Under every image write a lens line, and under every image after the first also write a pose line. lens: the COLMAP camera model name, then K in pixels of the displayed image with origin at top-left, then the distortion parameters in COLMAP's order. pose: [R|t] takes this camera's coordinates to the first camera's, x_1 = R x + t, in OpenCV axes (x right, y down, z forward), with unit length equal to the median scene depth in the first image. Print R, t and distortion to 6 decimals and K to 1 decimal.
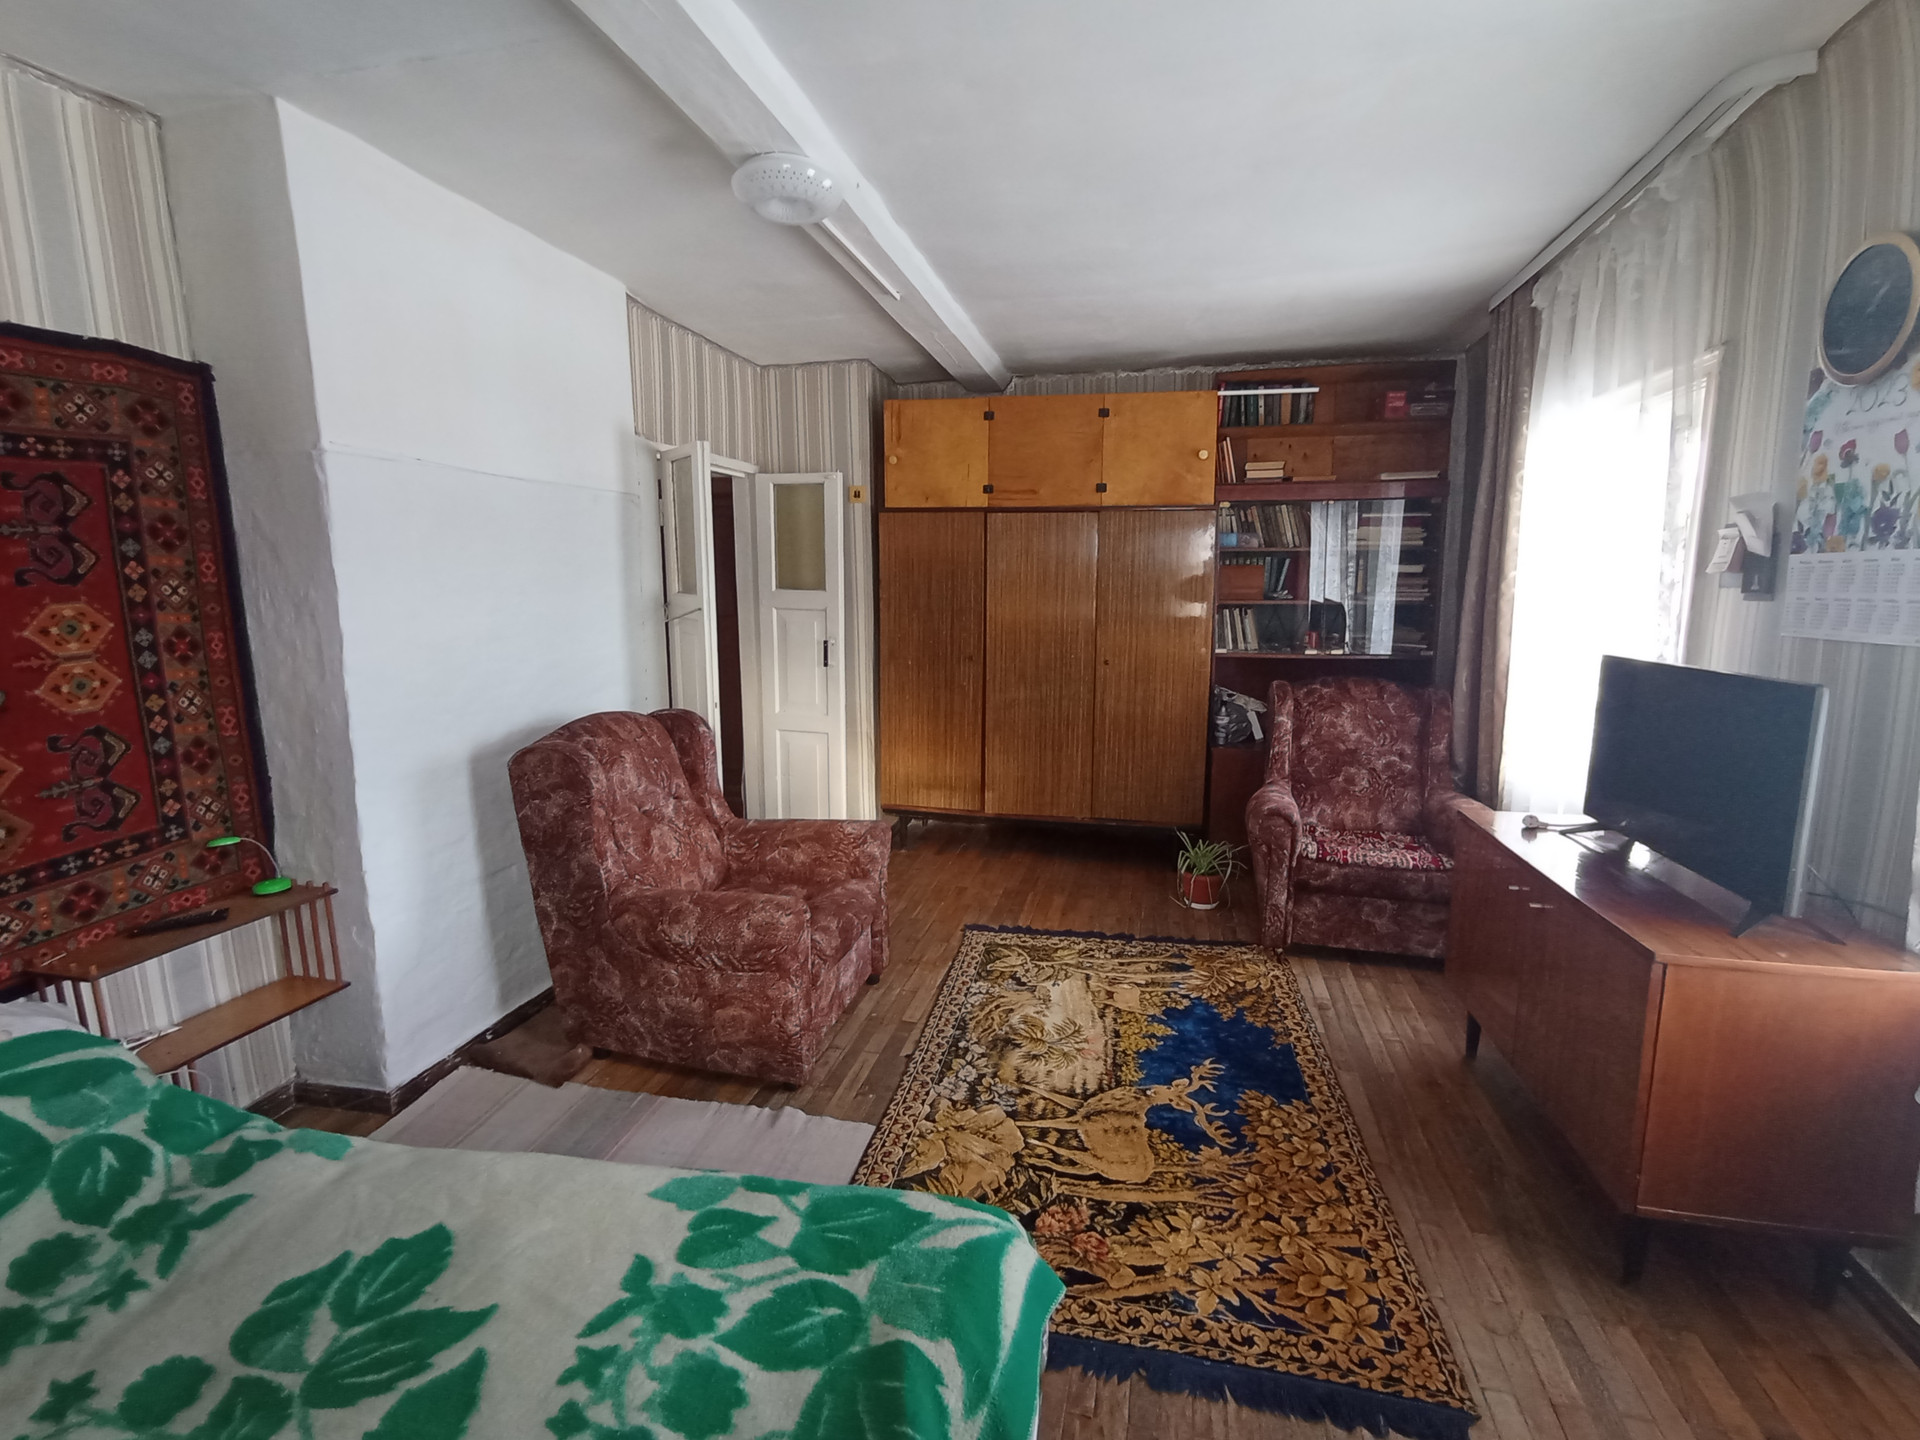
lens RADIAL K [[875.7, 0, 951.3], [0, 875.7, 719.8], [0, 0, 1]] dist [0.002167, 0.000596]
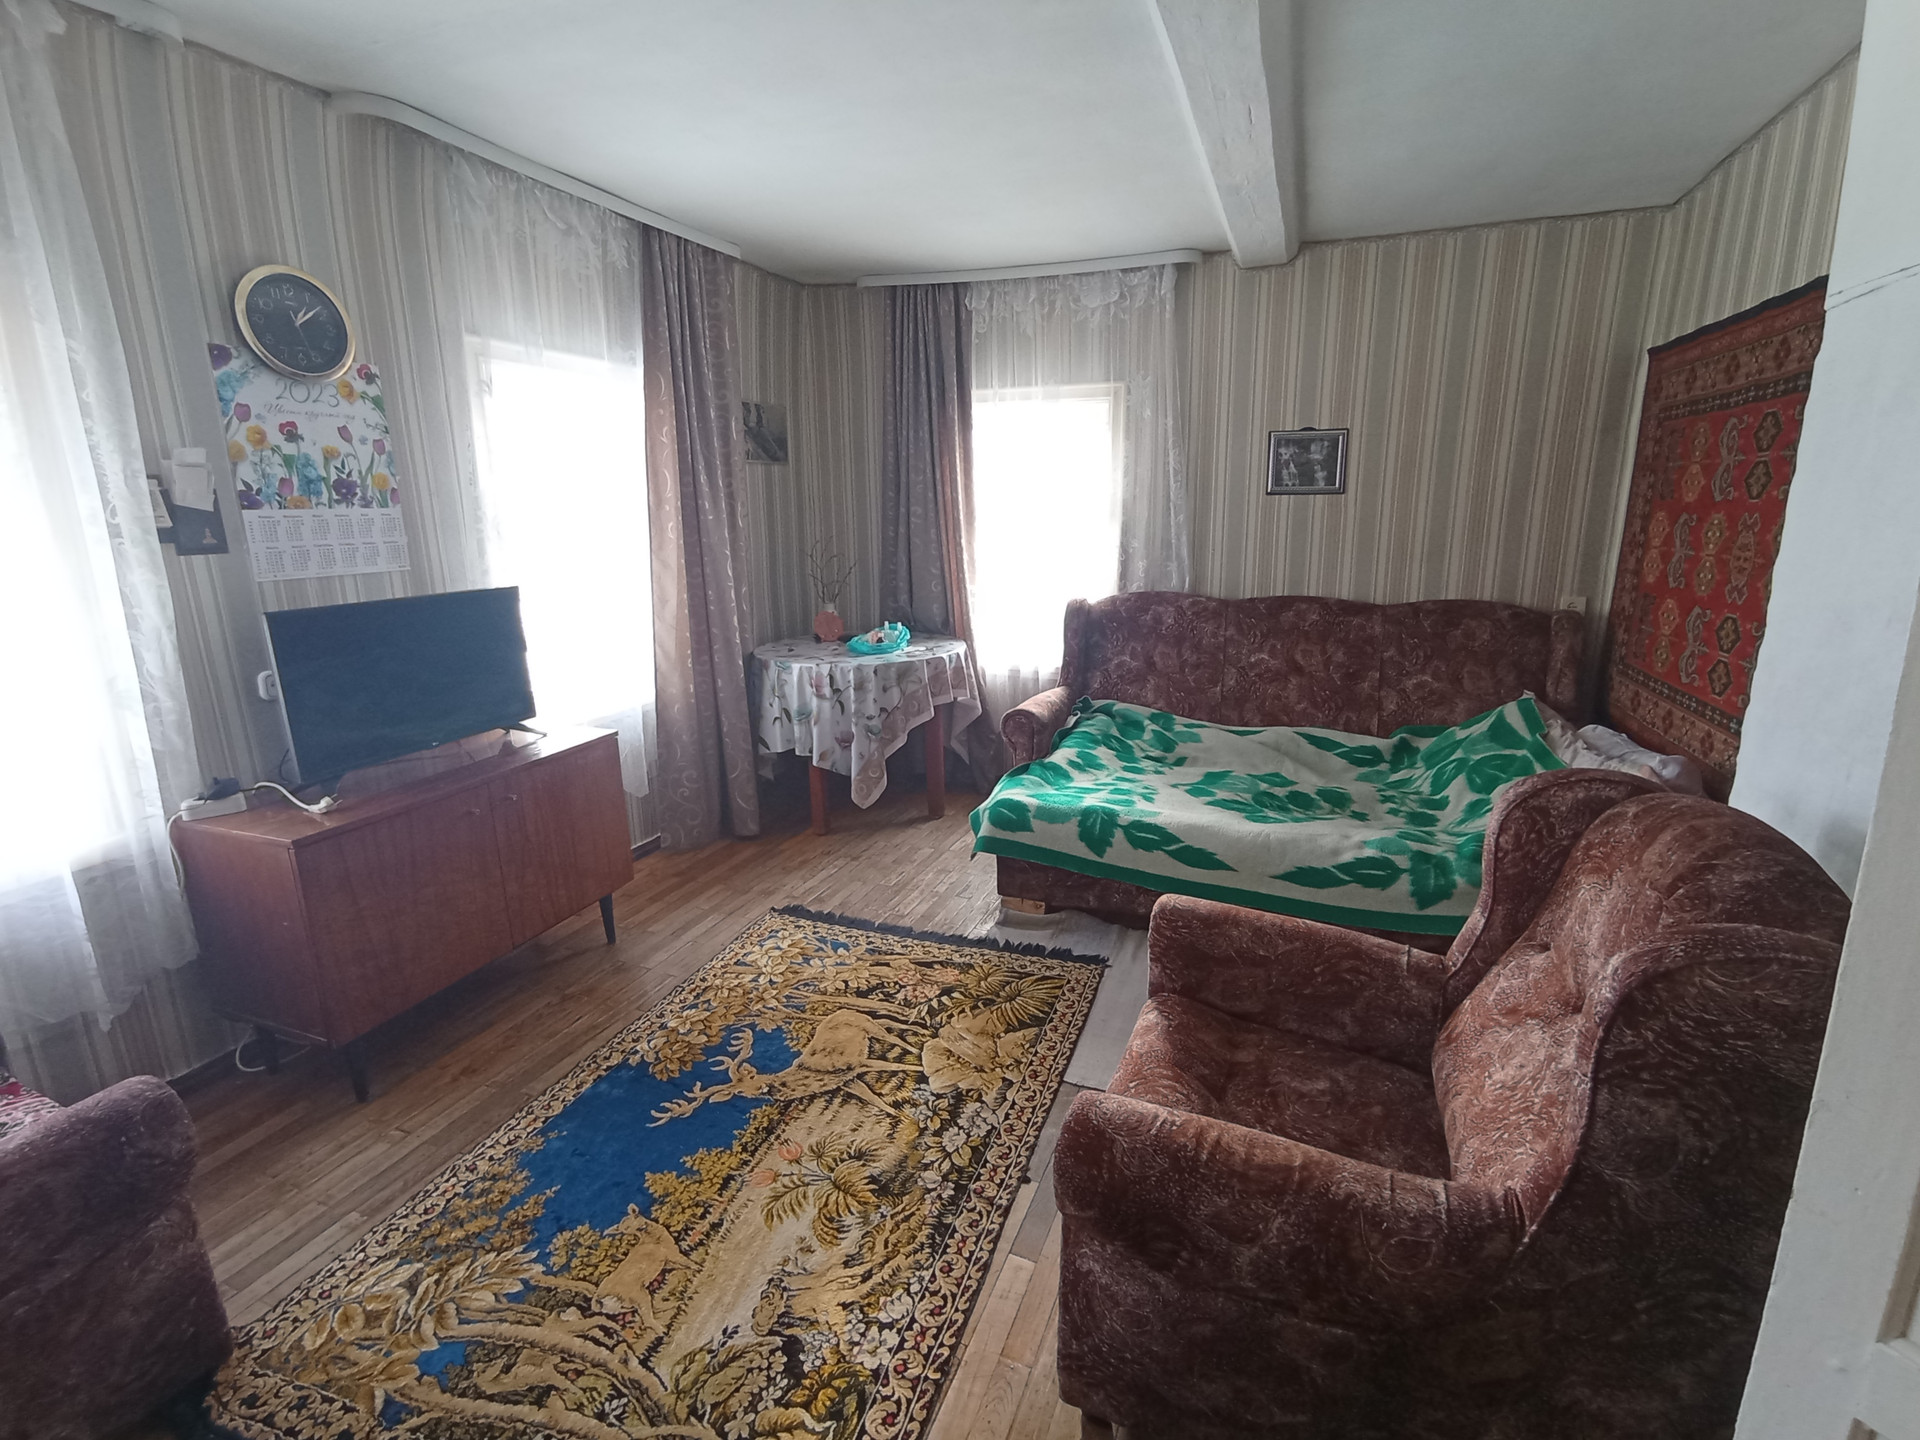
lens RADIAL K [[875.7, 0, 945.1], [0, 875.7, 711.8], [0, 0, 1]] dist [0.002167, 0.000596]
pose [[-0.985578, -0.013812, 0.168660, -0.113994], [0.051589, 0.924699, 0.377187, -0.289258], [-0.161169, 0.380448, -0.910650, 1.748689]]
